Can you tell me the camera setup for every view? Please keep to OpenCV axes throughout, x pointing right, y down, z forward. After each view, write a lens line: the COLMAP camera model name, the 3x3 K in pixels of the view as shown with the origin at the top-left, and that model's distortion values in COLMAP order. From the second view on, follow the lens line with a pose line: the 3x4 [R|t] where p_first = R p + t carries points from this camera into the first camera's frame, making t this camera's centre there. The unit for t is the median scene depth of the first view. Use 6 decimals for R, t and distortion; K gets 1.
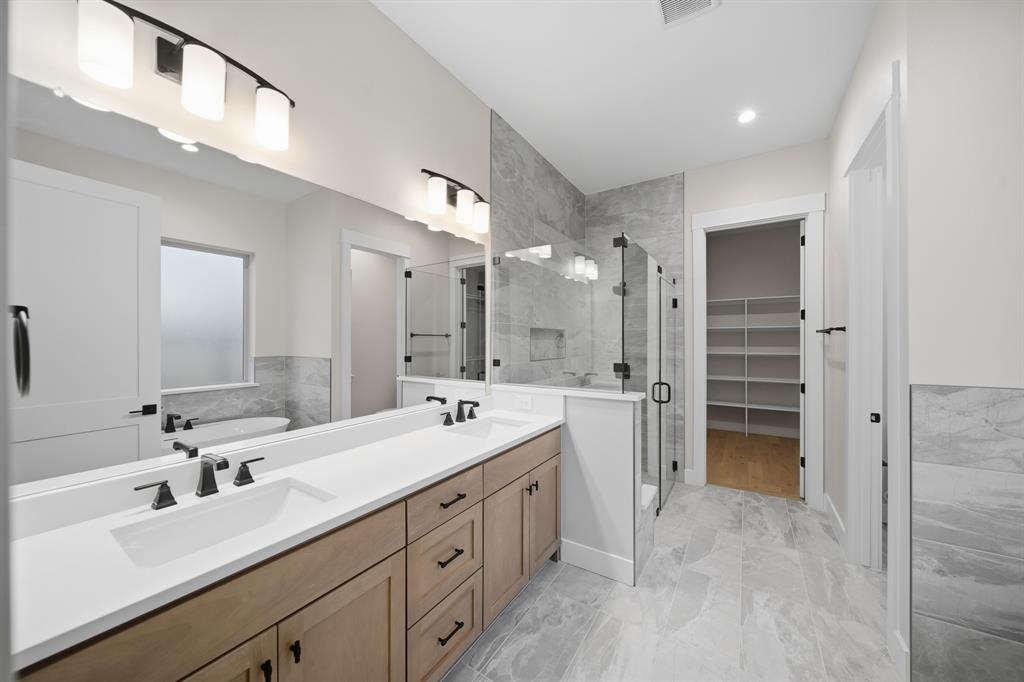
lens RADIAL K [[364.0, 0, 510.5], [0, 364.0, 339.6], [0, 0, 1]] dist [0.000065, -0.001231]
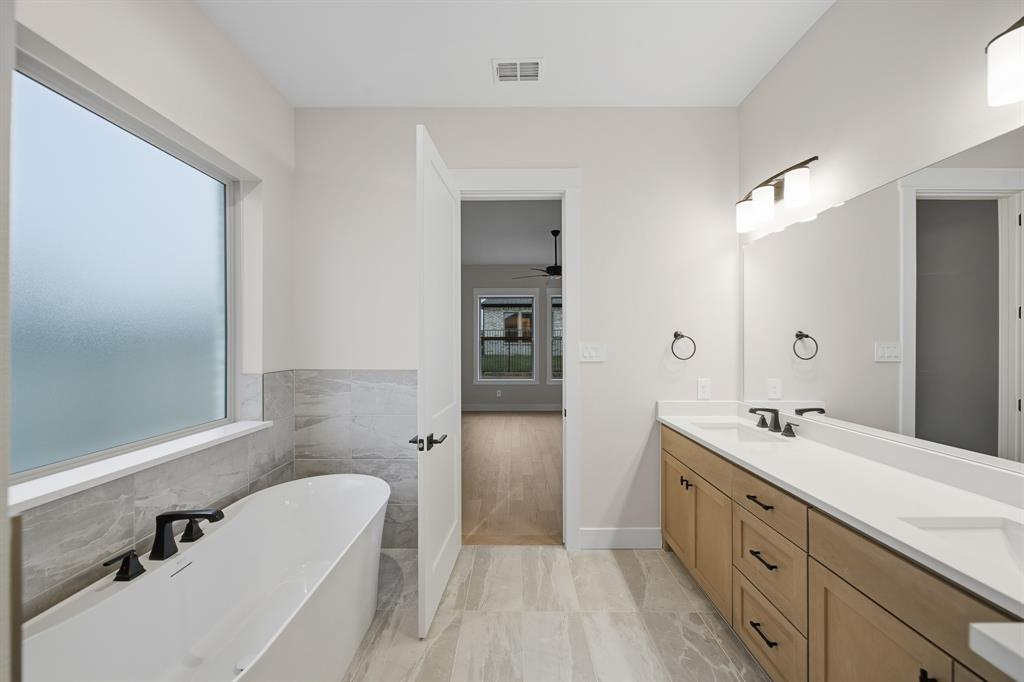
lens RADIAL K [[364.0, 0, 511.6], [0, 364.0, 342.2], [0, 0, 1]] dist [0.000065, -0.001231]
pose [[-0.837555, 0.004898, -0.546332, 0.890386], [0.005065, 0.999986, 0.001200, -0.008769], [0.546330, -0.001762, -0.837568, 1.344167]]
